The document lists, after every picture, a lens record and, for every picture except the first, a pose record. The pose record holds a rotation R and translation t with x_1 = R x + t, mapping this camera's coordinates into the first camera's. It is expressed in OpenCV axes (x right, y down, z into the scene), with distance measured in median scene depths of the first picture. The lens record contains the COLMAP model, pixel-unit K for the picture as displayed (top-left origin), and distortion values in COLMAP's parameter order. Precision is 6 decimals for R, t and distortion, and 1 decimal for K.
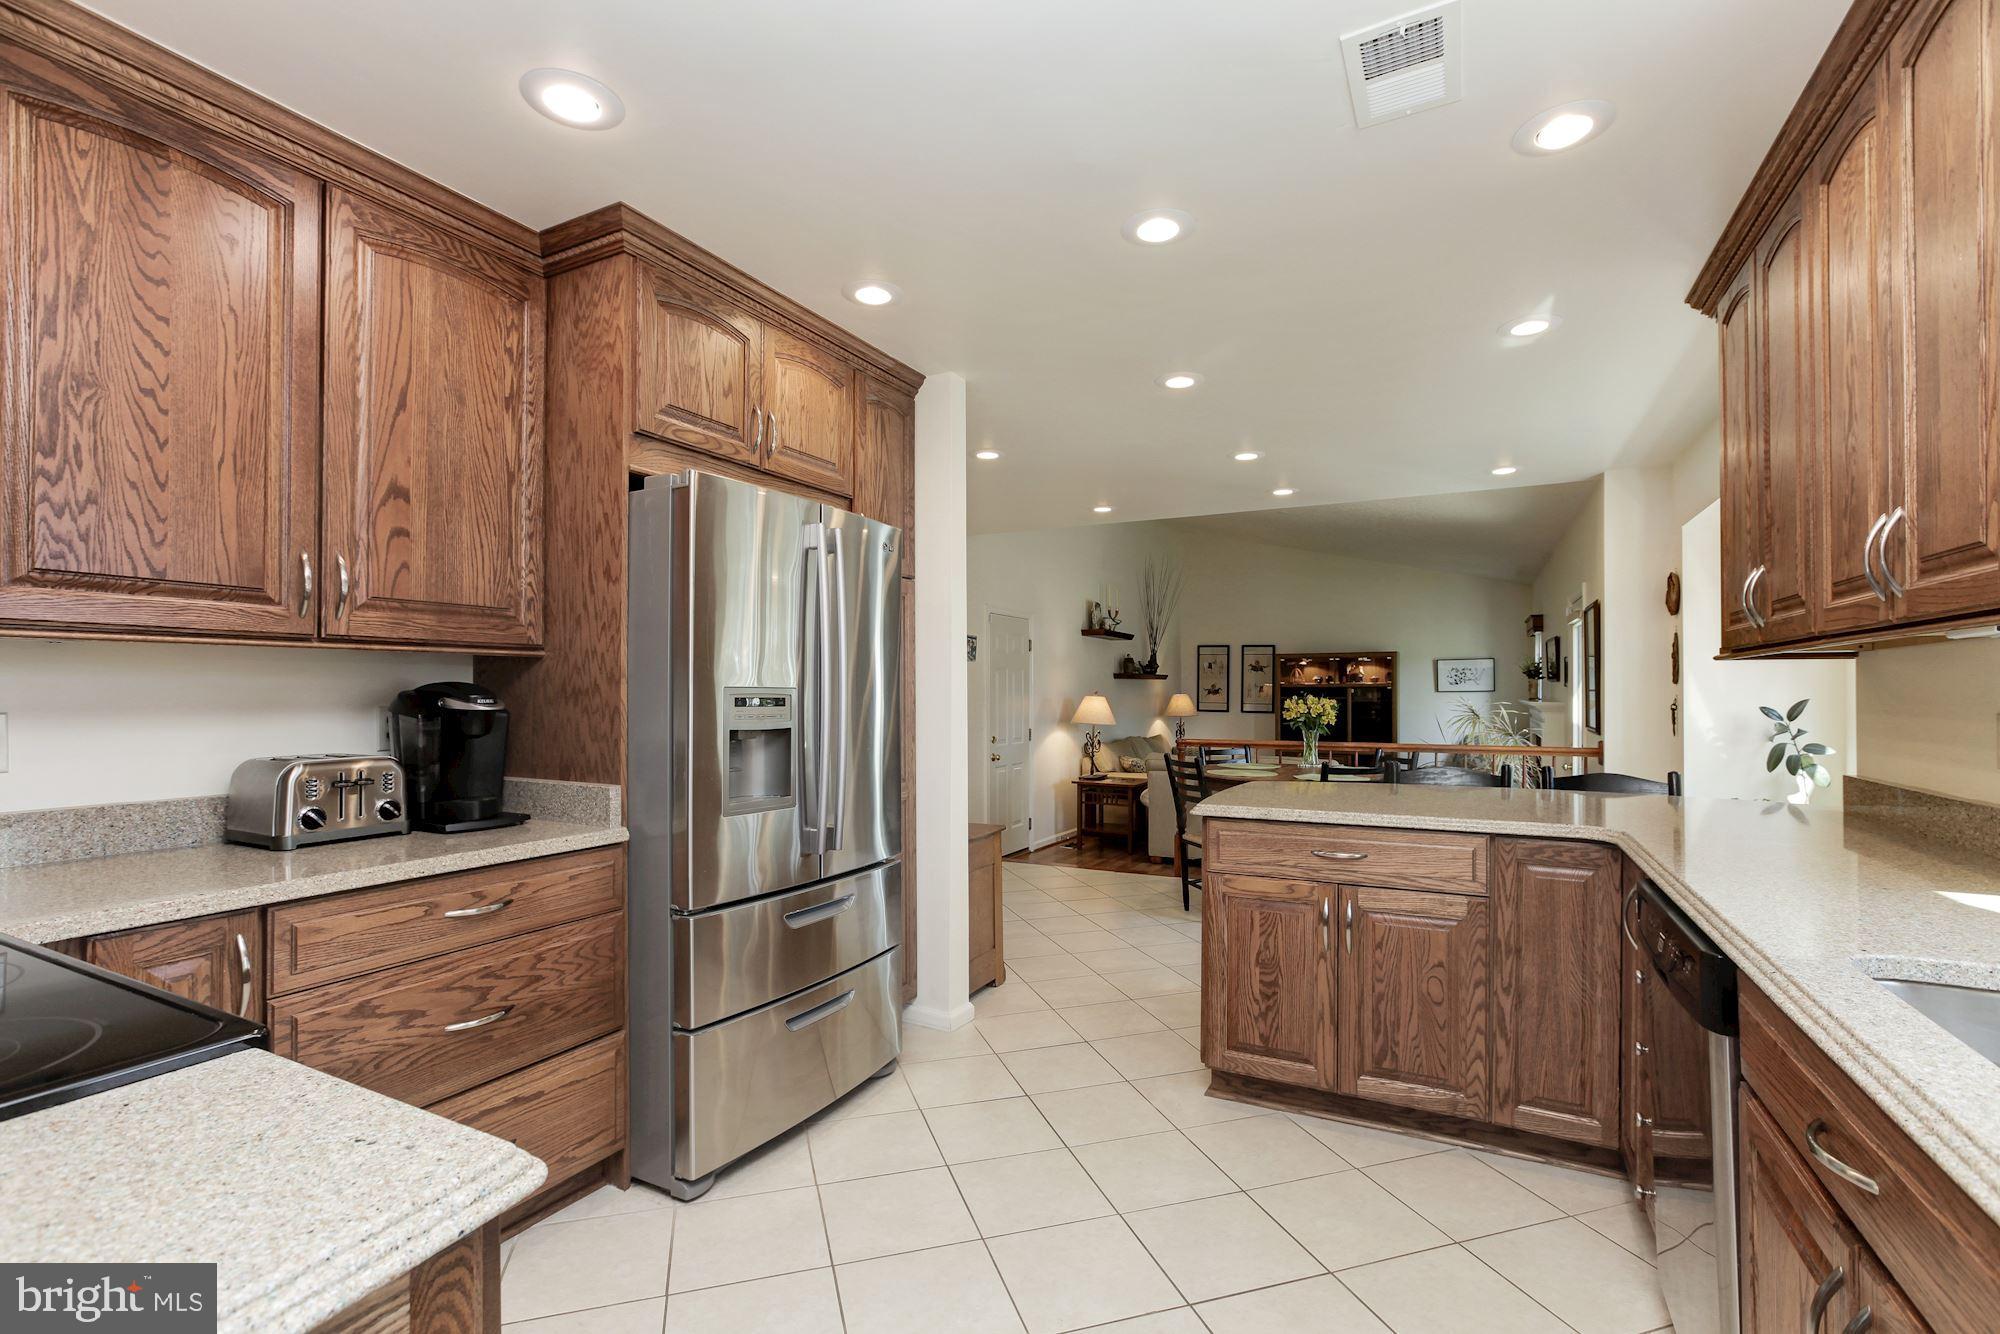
lens RADIAL K [[908.3, 0, 988.8], [0, 908.3, 684.2], [0, 0, 1]] dist [-0.032121, 0.011837]
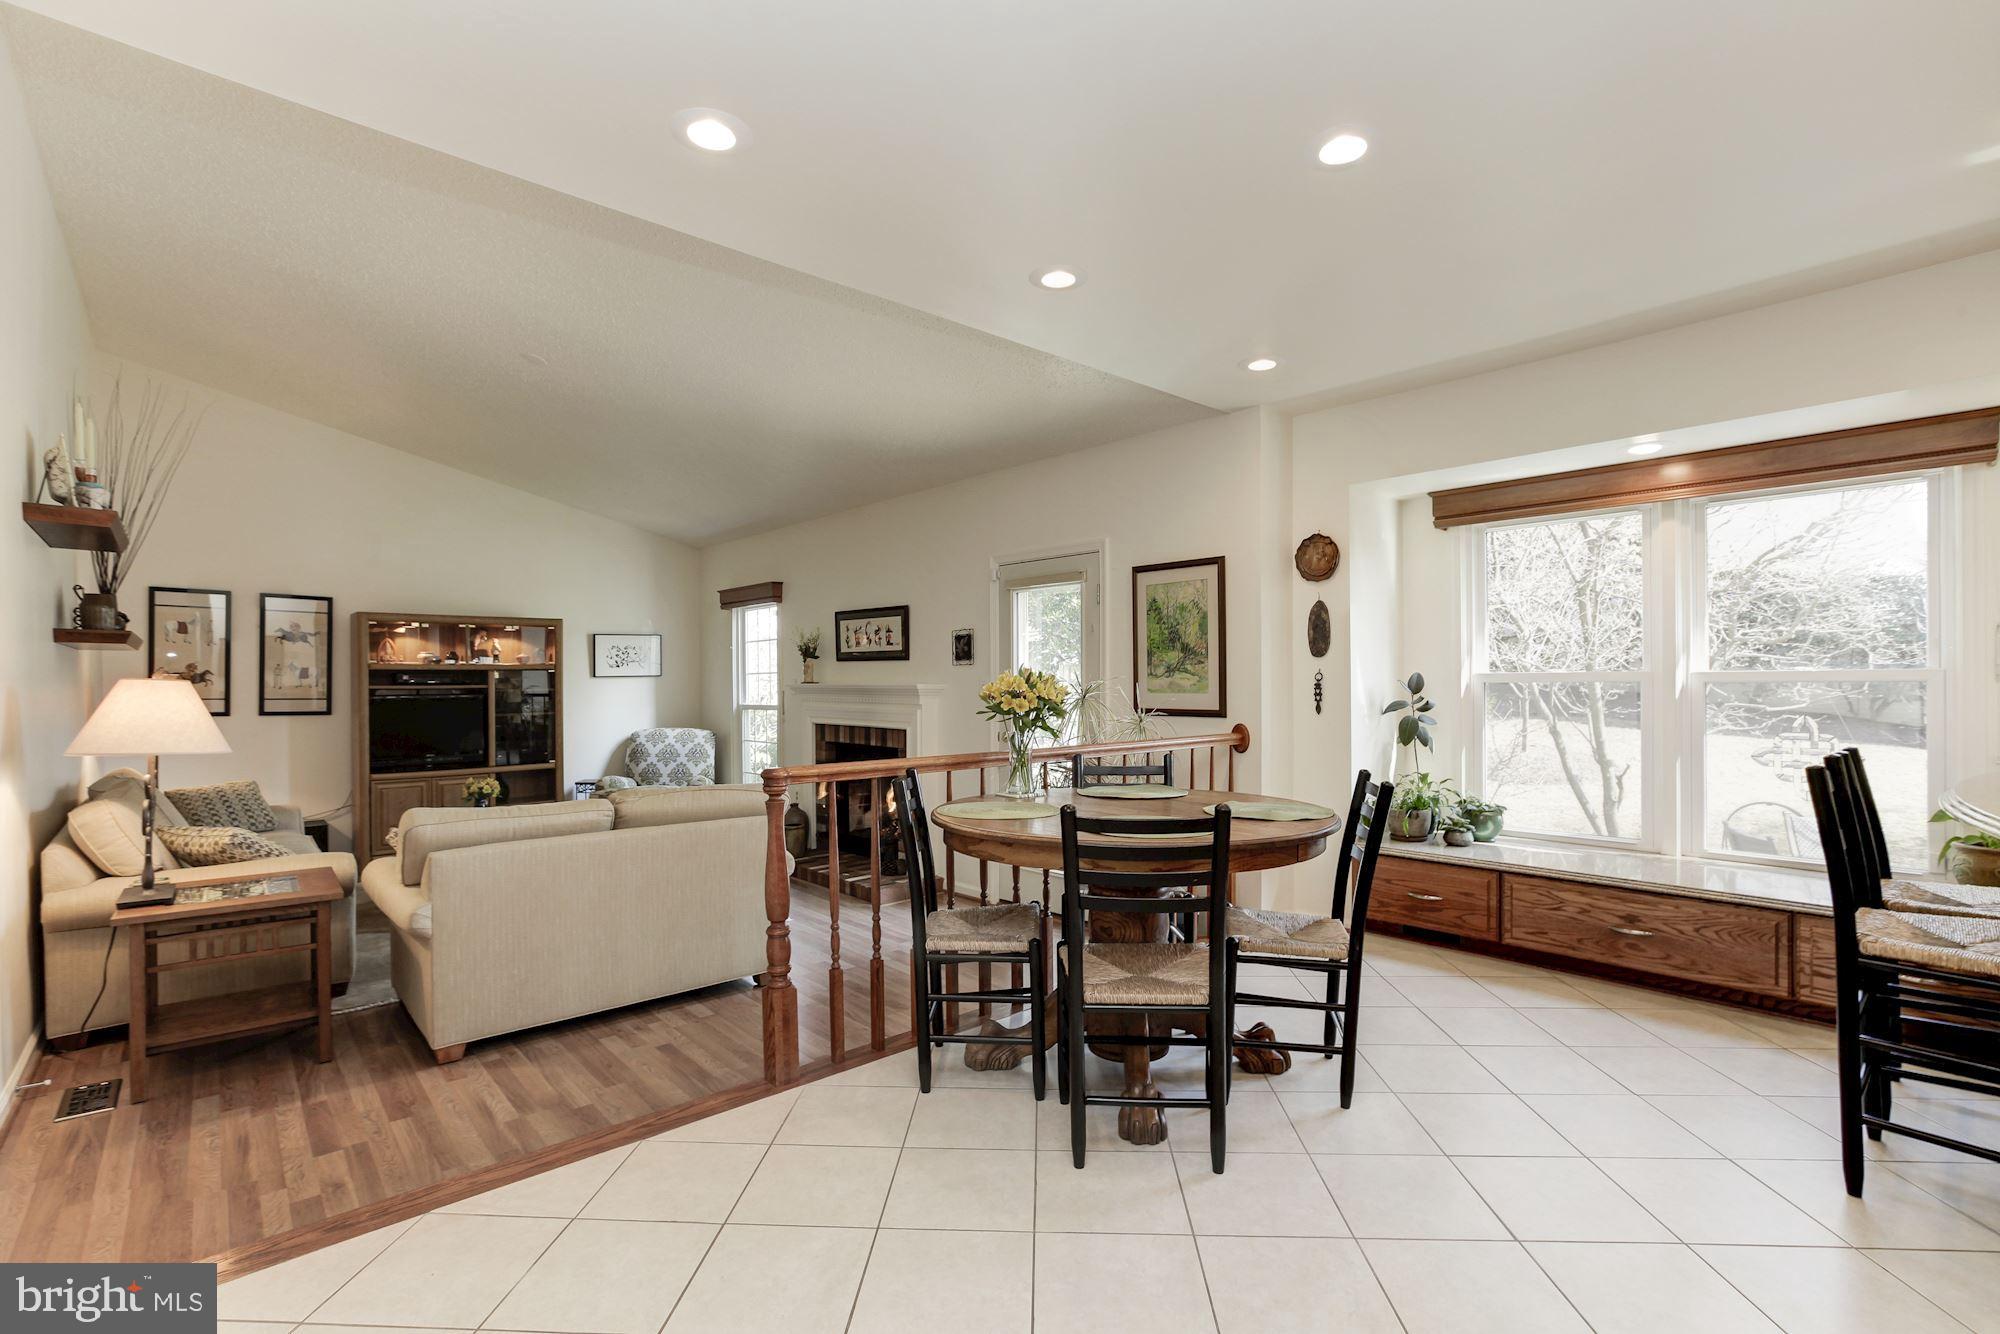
lens RADIAL K [[908.3, 0, 998.6], [0, 908.3, 674.5], [0, 0, 1]] dist [-0.032121, 0.011837]
pose [[0.363793, 0.006985, 0.931454, -0.360320], [-0.003966, 0.999974, -0.005949, 0.042693], [-0.931471, -0.001530, 0.363811, 1.717687]]
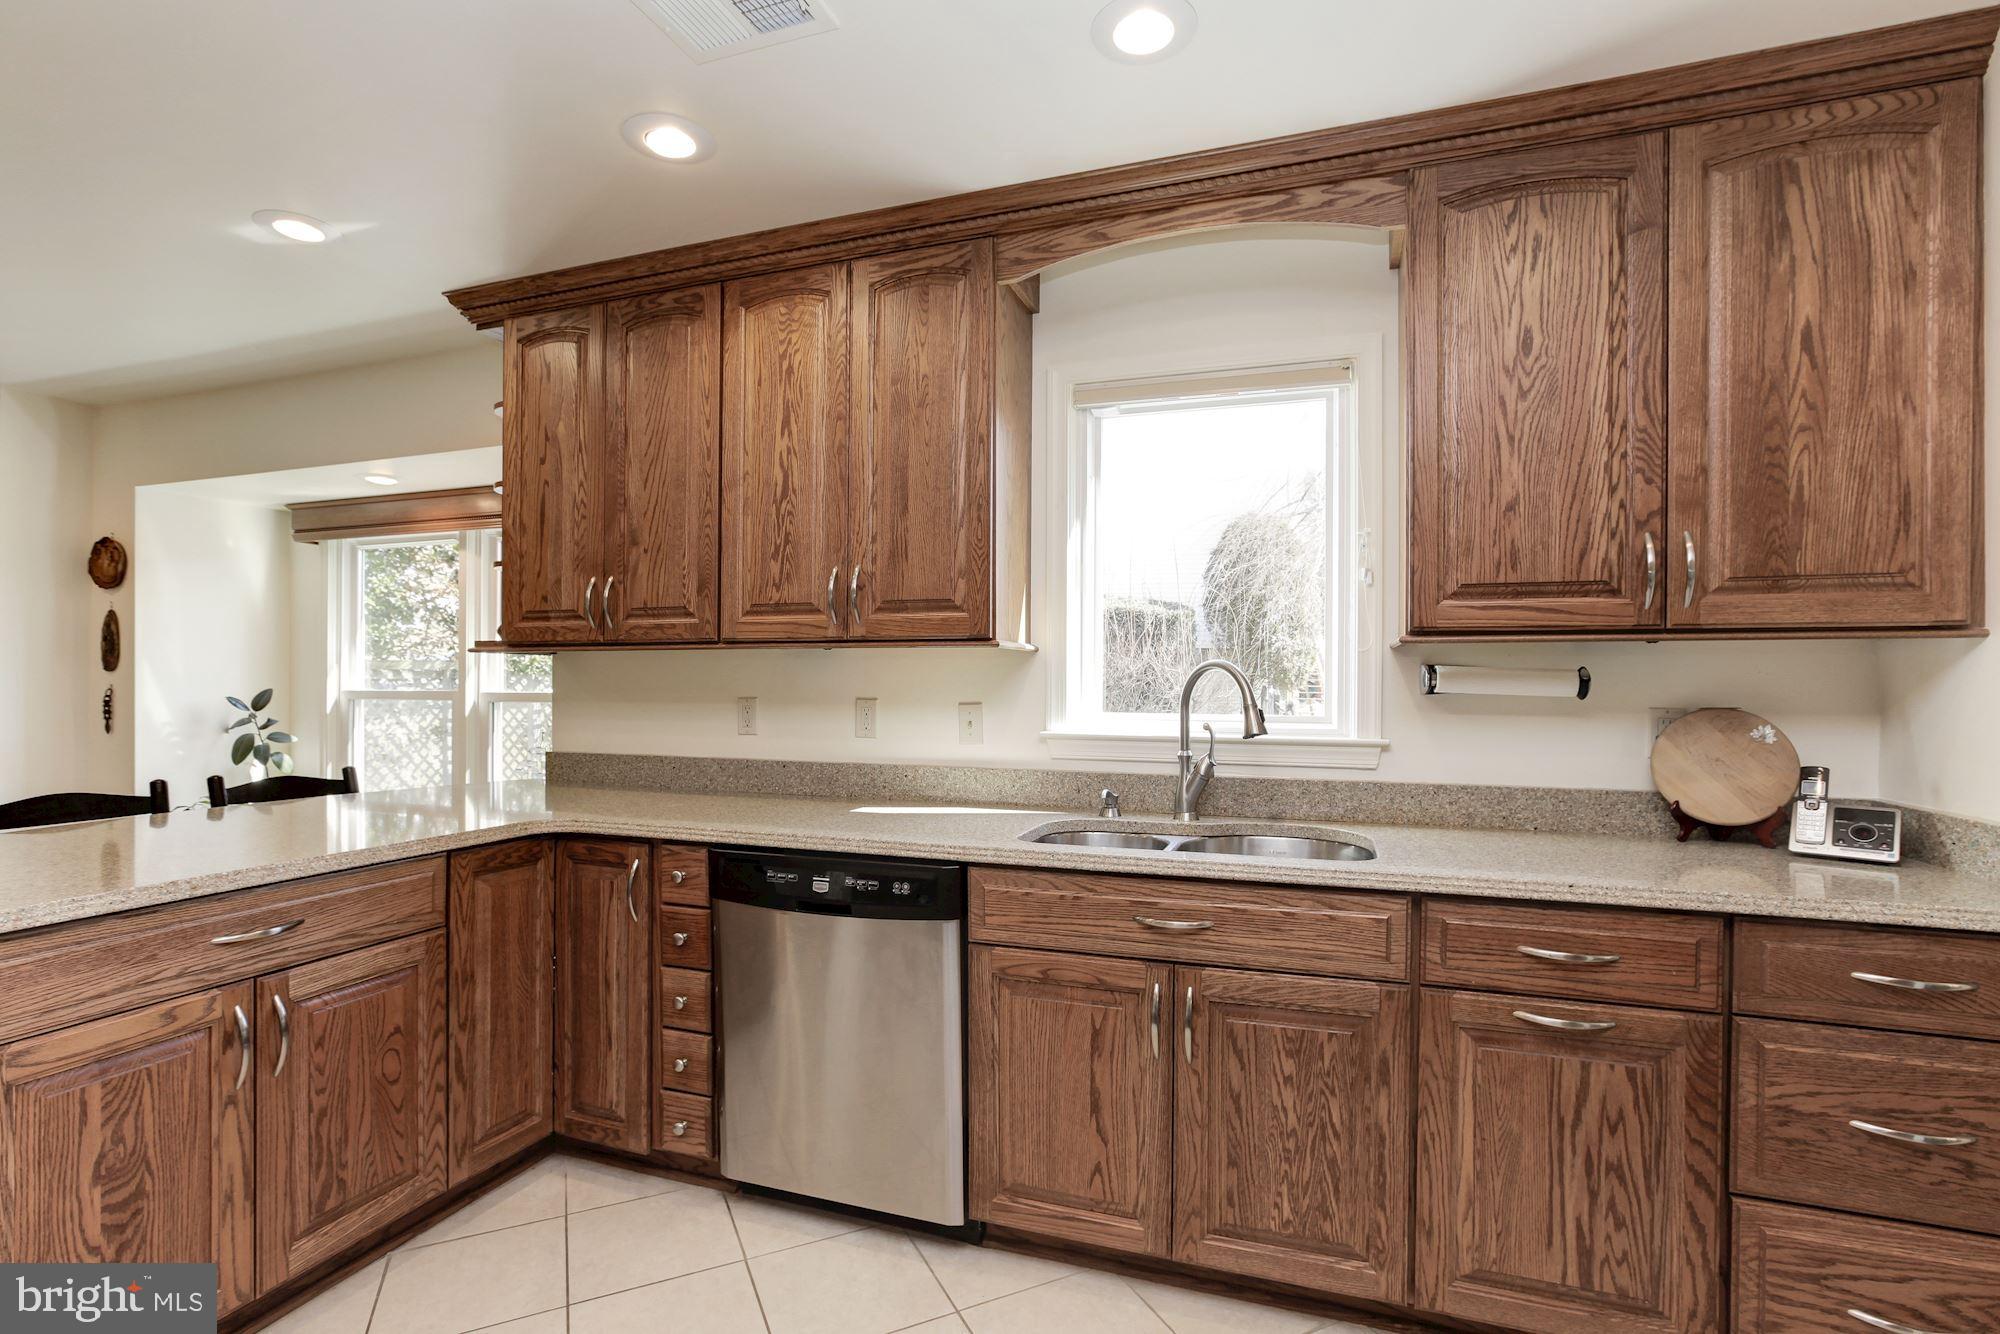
lens RADIAL K [[908.3, 0, 1003.3], [0, 908.3, 677.6], [0, 0, 1]] dist [-0.032121, 0.011837]
pose [[-0.153307, 0.004625, 0.988168, -0.320137], [-0.010884, 0.999920, -0.006369, 0.003183], [-0.988119, -0.011731, -0.153245, 0.548151]]
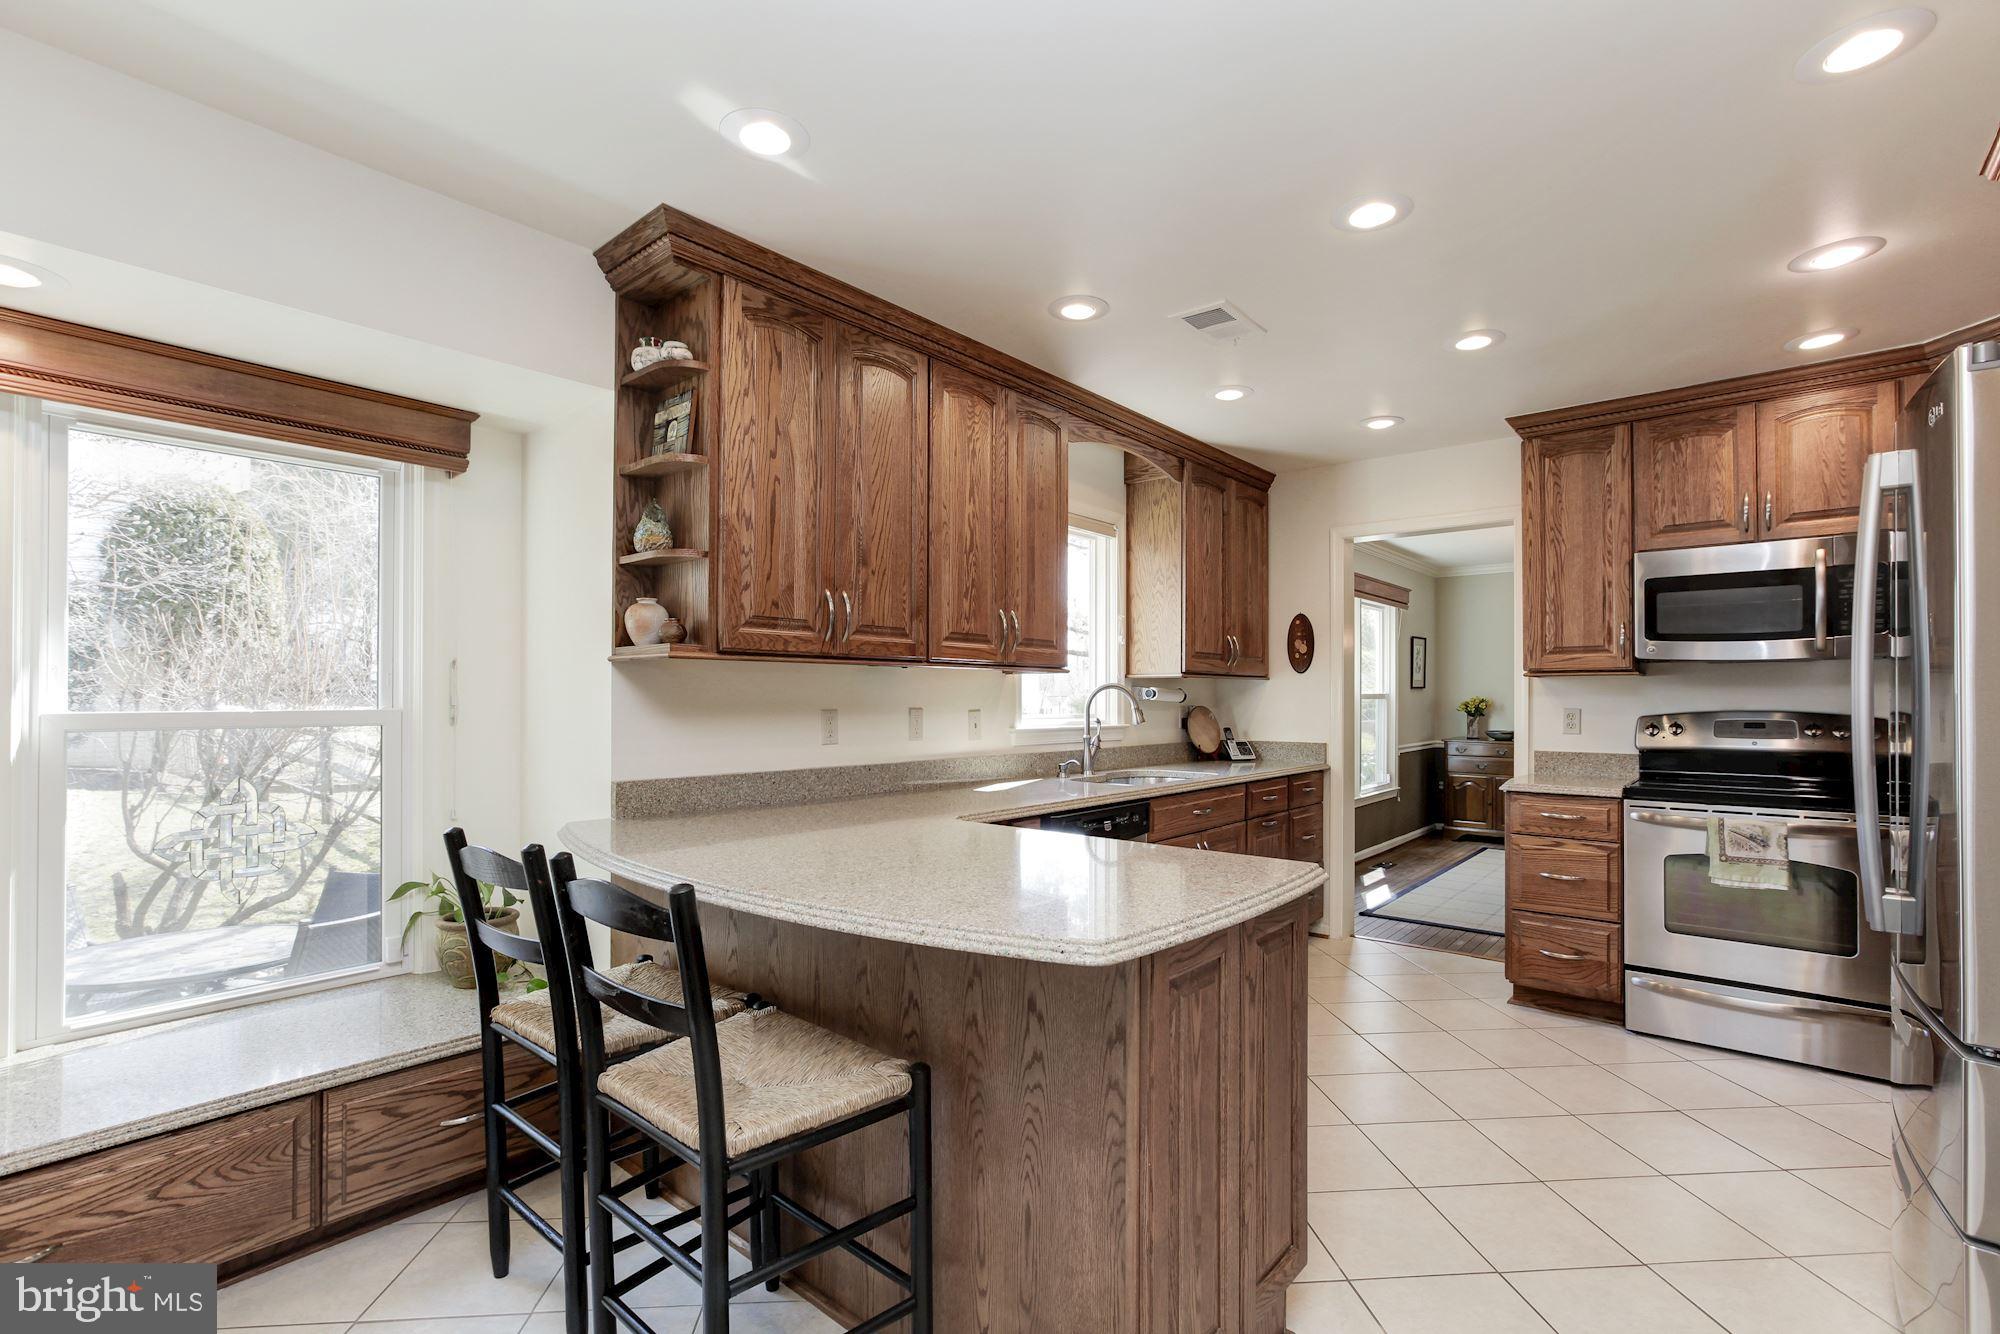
lens RADIAL K [[908.3, 0, 1006.5], [0, 908.3, 668.1], [0, 0, 1]] dist [-0.032121, 0.011837]
pose [[-0.975105, 0.003274, 0.221720, 0.330614], [-0.005596, 0.999209, -0.039367, 0.015267], [-0.221674, -0.039627, -0.974315, 1.785409]]
